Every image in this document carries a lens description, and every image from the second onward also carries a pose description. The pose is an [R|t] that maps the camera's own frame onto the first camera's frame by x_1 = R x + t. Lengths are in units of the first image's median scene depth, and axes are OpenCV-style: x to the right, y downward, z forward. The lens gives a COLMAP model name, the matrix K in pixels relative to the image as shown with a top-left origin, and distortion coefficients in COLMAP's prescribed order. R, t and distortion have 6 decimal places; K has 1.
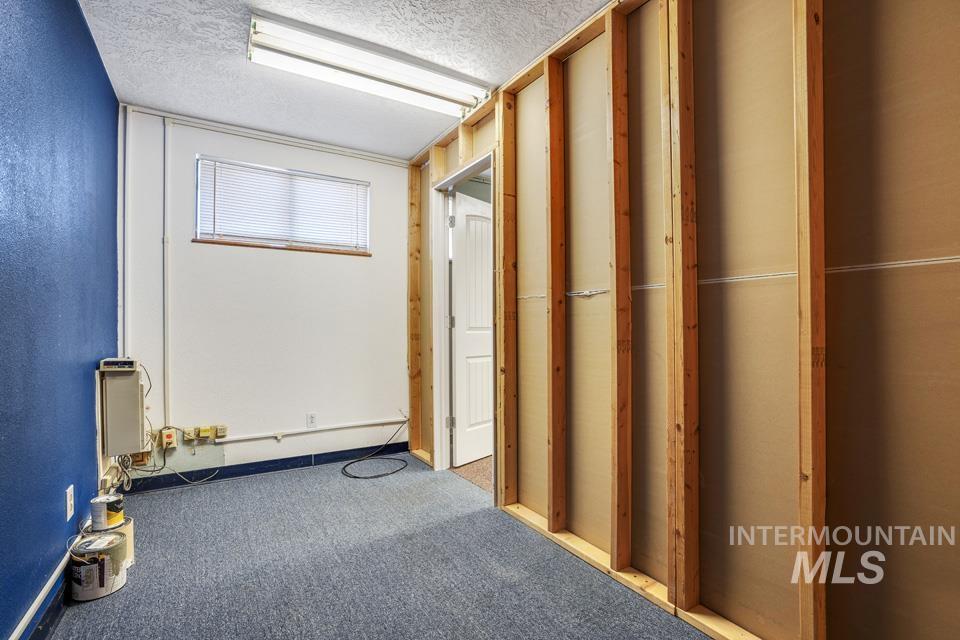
lens RADIAL K [[443.1, 0, 473.6], [0, 443.1, 323.3], [0, 0, 1]] dist [-0.017307, 0.010379]
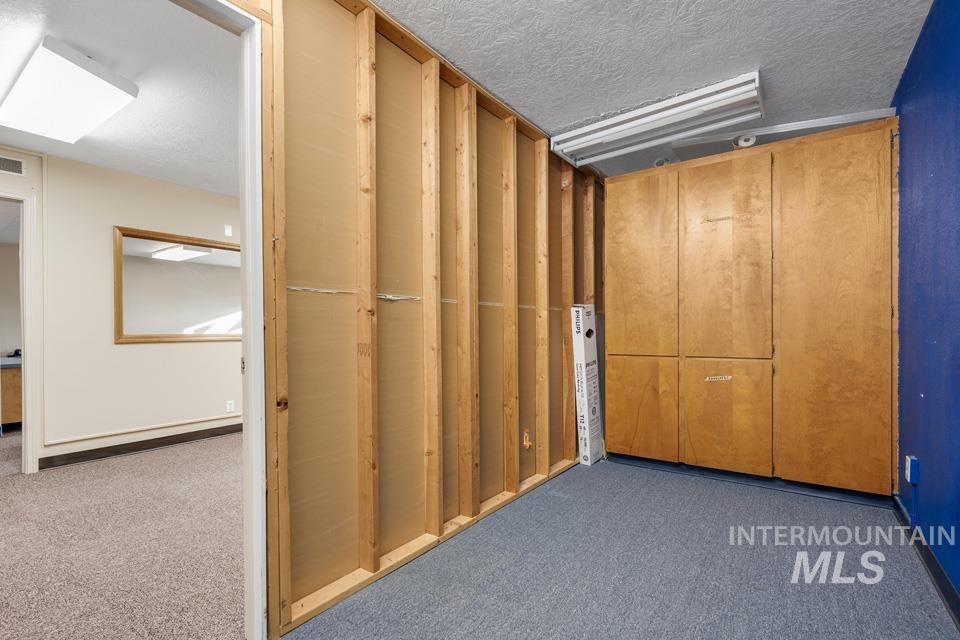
lens RADIAL K [[443.1, 0, 476.4], [0, 443.1, 327.8], [0, 0, 1]] dist [-0.017307, 0.010379]
pose [[-0.383663, 0.009215, 0.923427, -0.862328], [0.005571, 0.999955, -0.007664, 0.009011], [-0.923456, 0.002204, -0.383697, 1.426321]]
